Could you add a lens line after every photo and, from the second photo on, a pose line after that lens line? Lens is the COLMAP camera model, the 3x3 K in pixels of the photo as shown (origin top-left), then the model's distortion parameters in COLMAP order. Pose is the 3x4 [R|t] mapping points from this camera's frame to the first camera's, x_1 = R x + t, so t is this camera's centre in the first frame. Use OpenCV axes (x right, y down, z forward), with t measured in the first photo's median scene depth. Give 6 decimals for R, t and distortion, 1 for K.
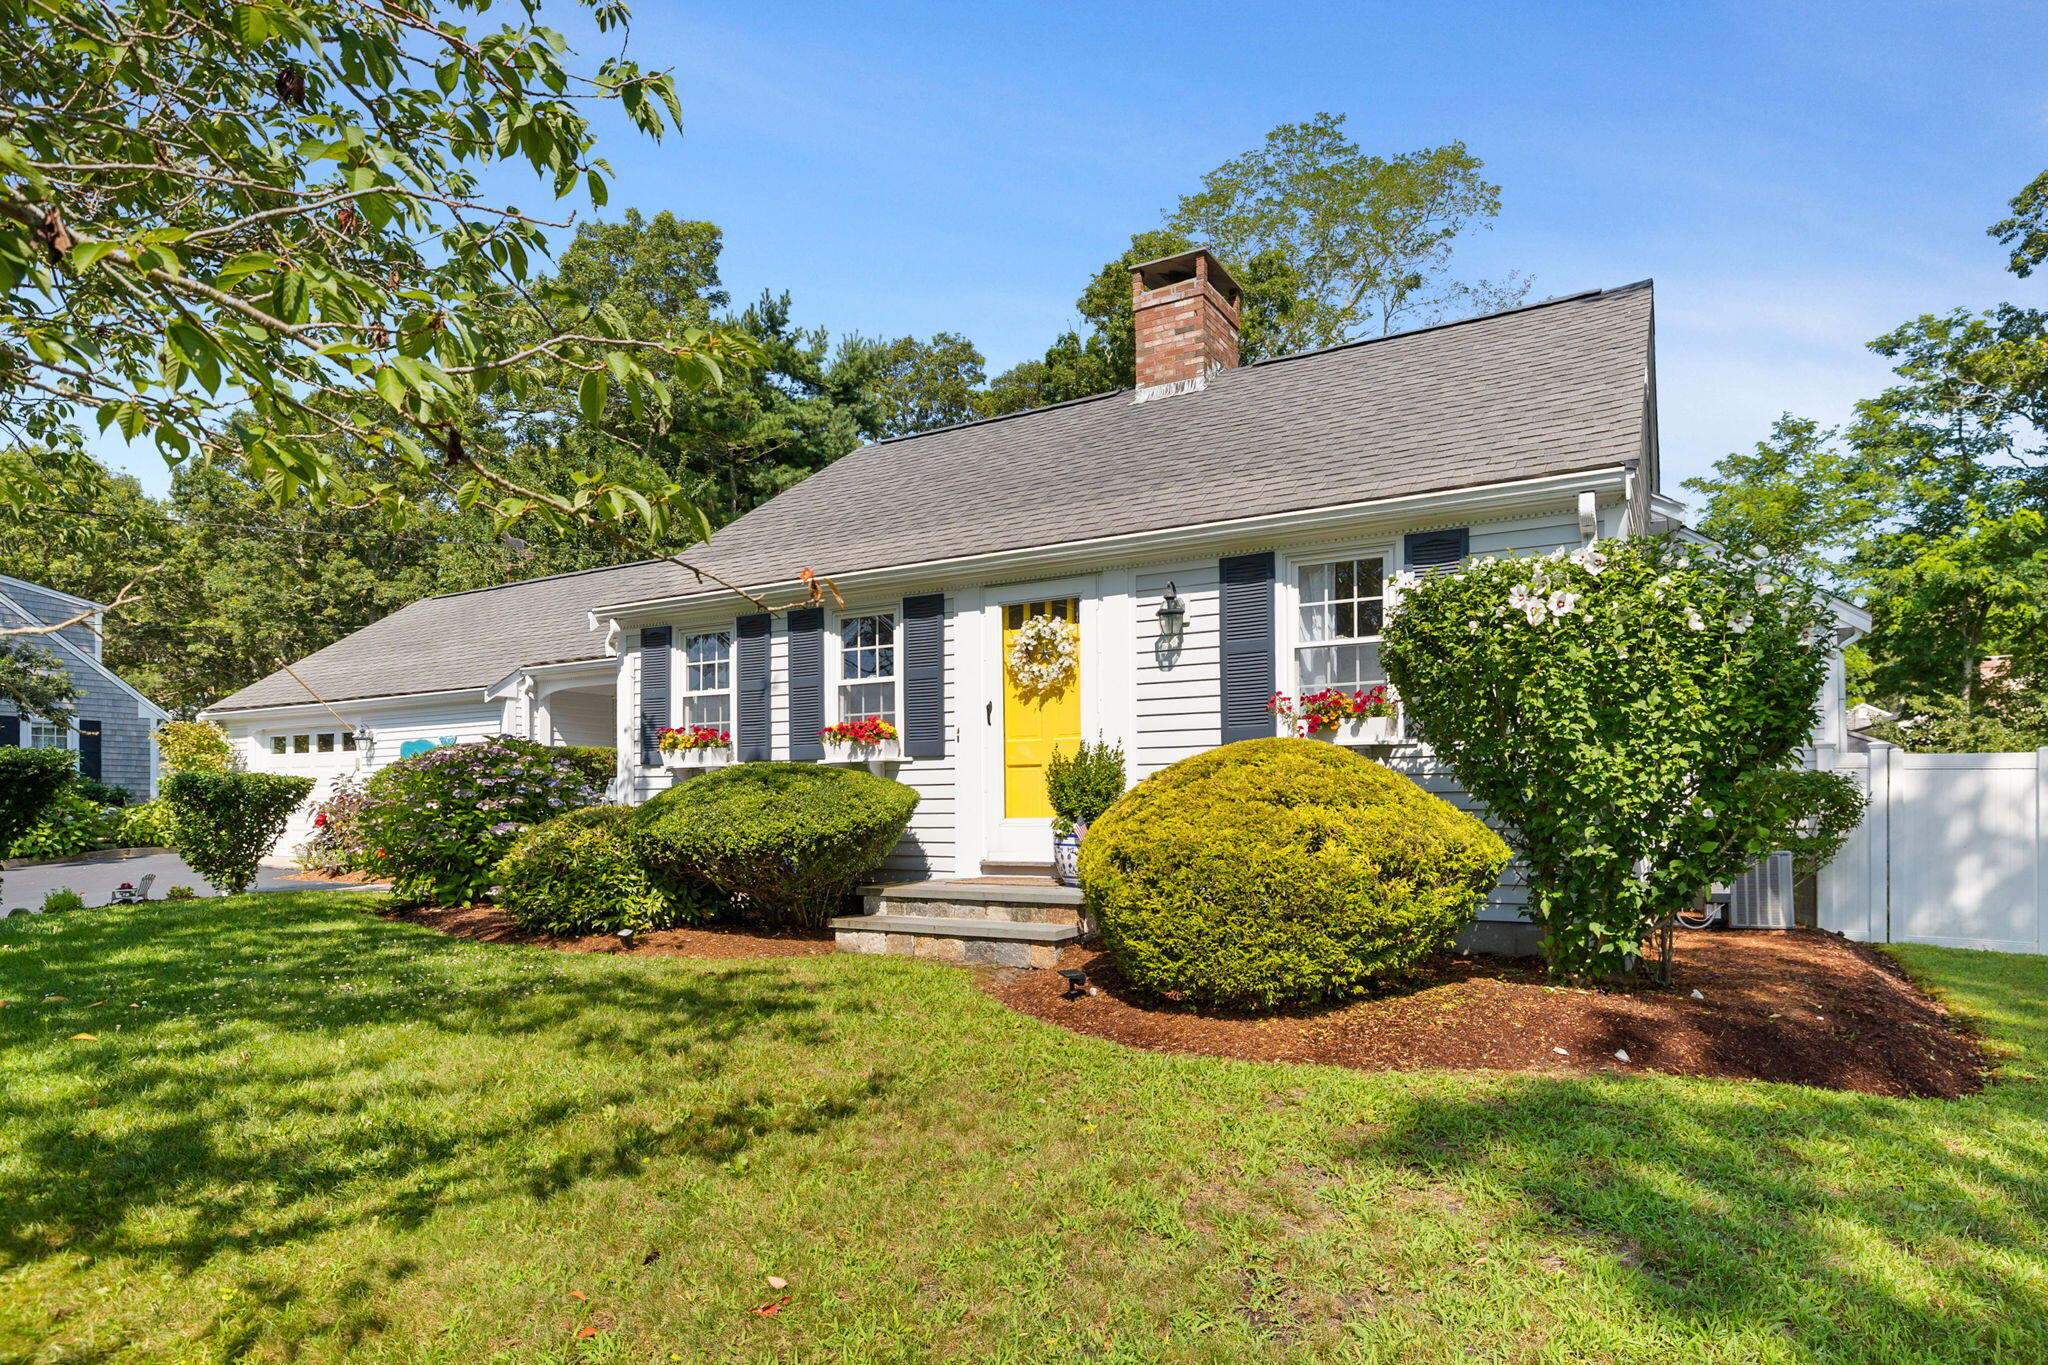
lens RADIAL K [[1102.0, 0, 1068.7], [0, 1102.0, 732.0], [0, 0, 1]] dist [-0.002430, -0.000346]
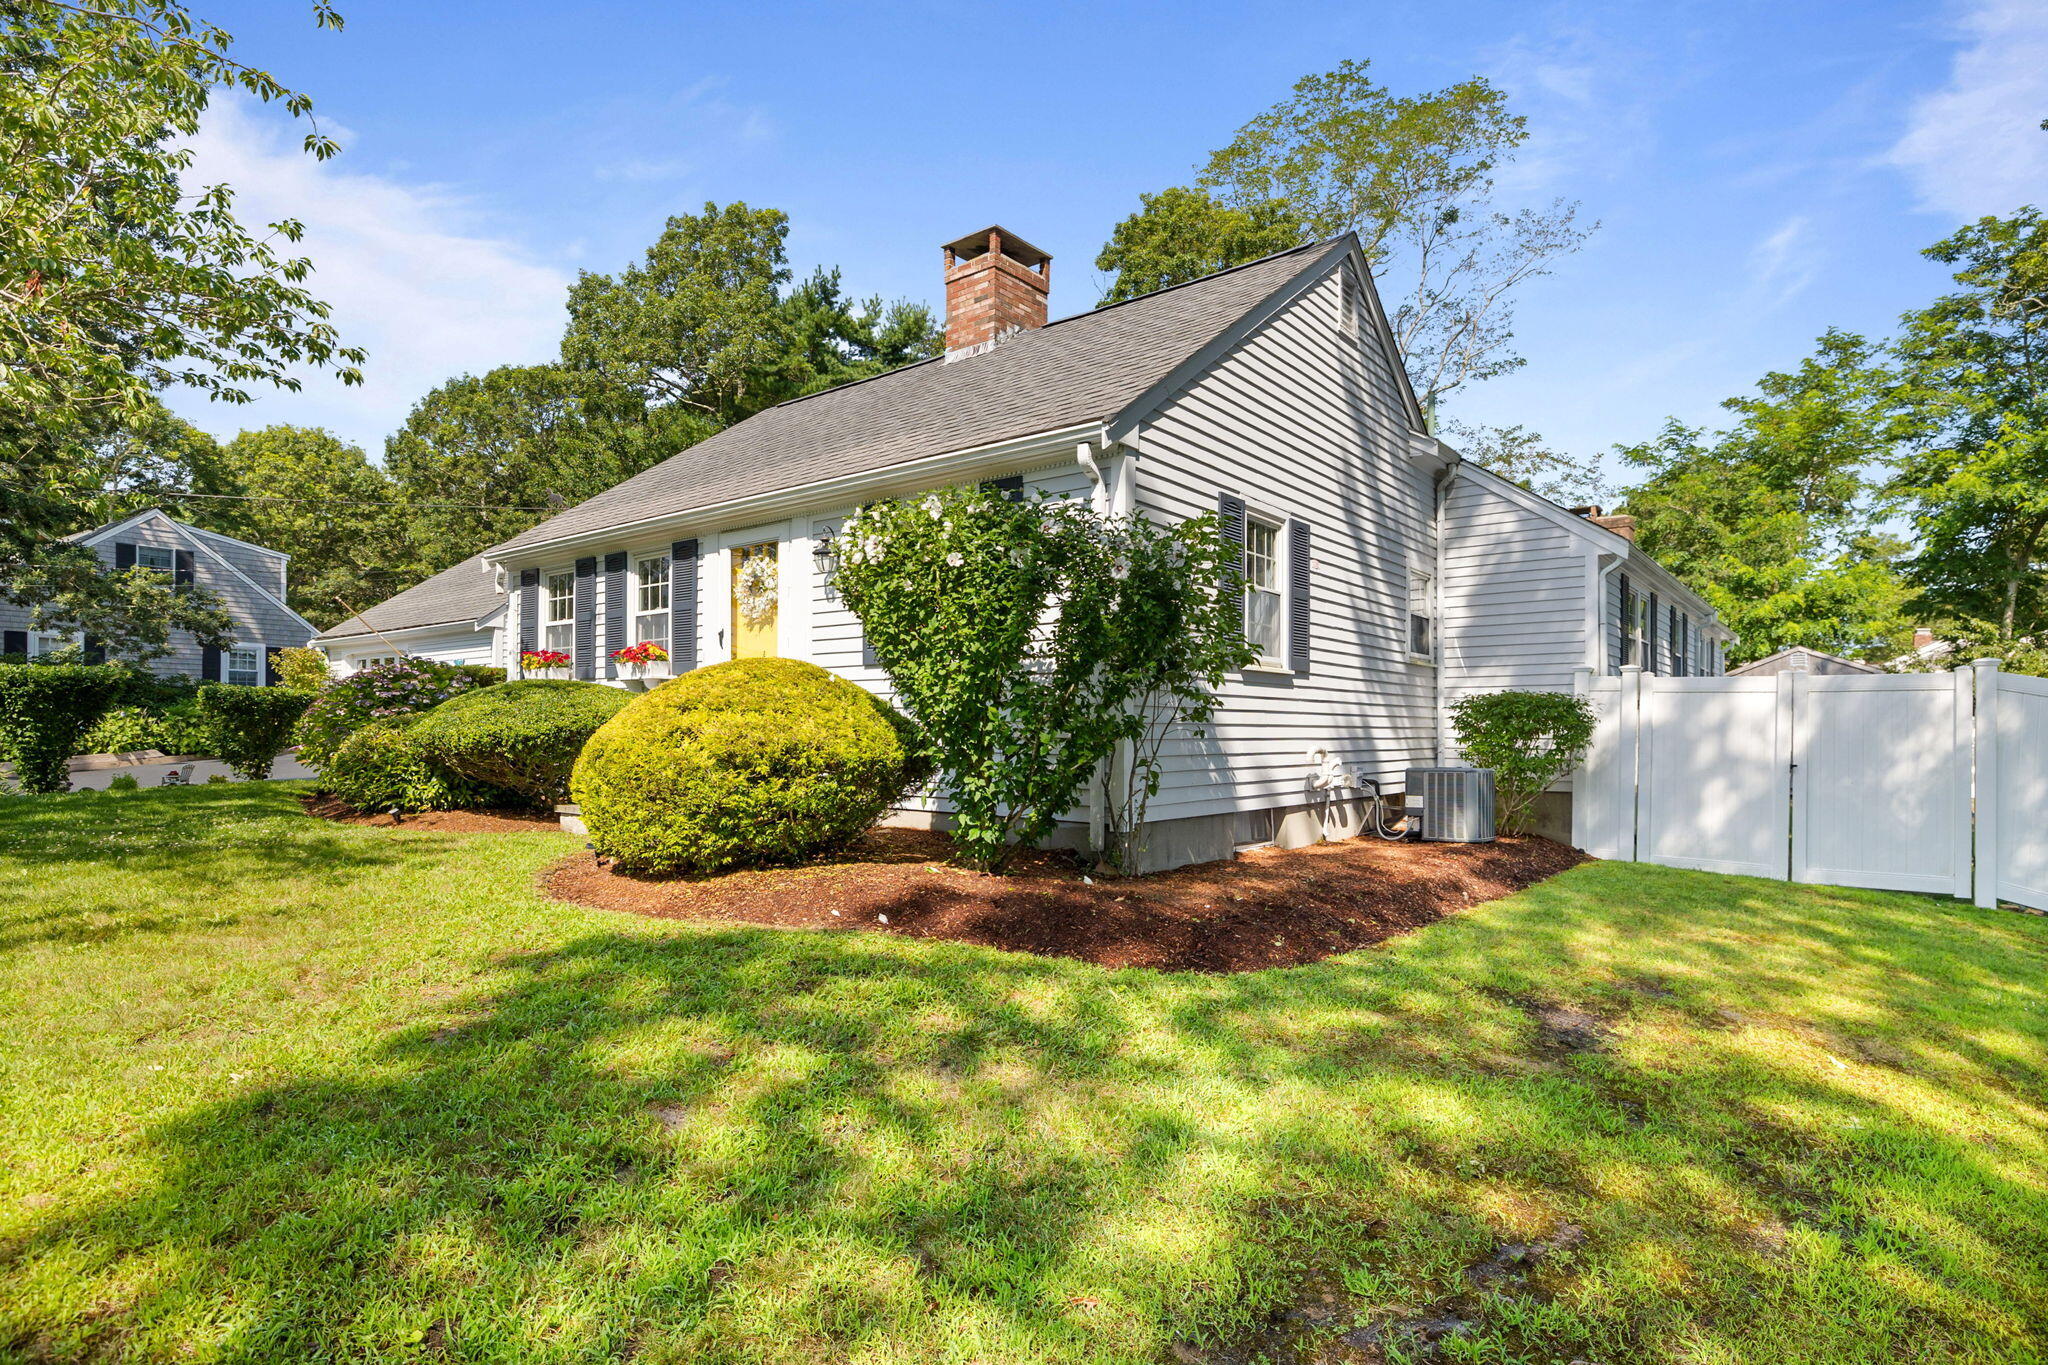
lens RADIAL K [[1036.0, 0, 1028.5], [0, 1036.0, 661.8], [0, 0, 1]] dist [-0.002947, 0.000196]
pose [[0.986081, 0.001564, -0.166259, 0.118376], [-0.001052, 0.999994, 0.003168, 0.001070], [0.166263, -0.002949, 0.986077, -0.013529]]
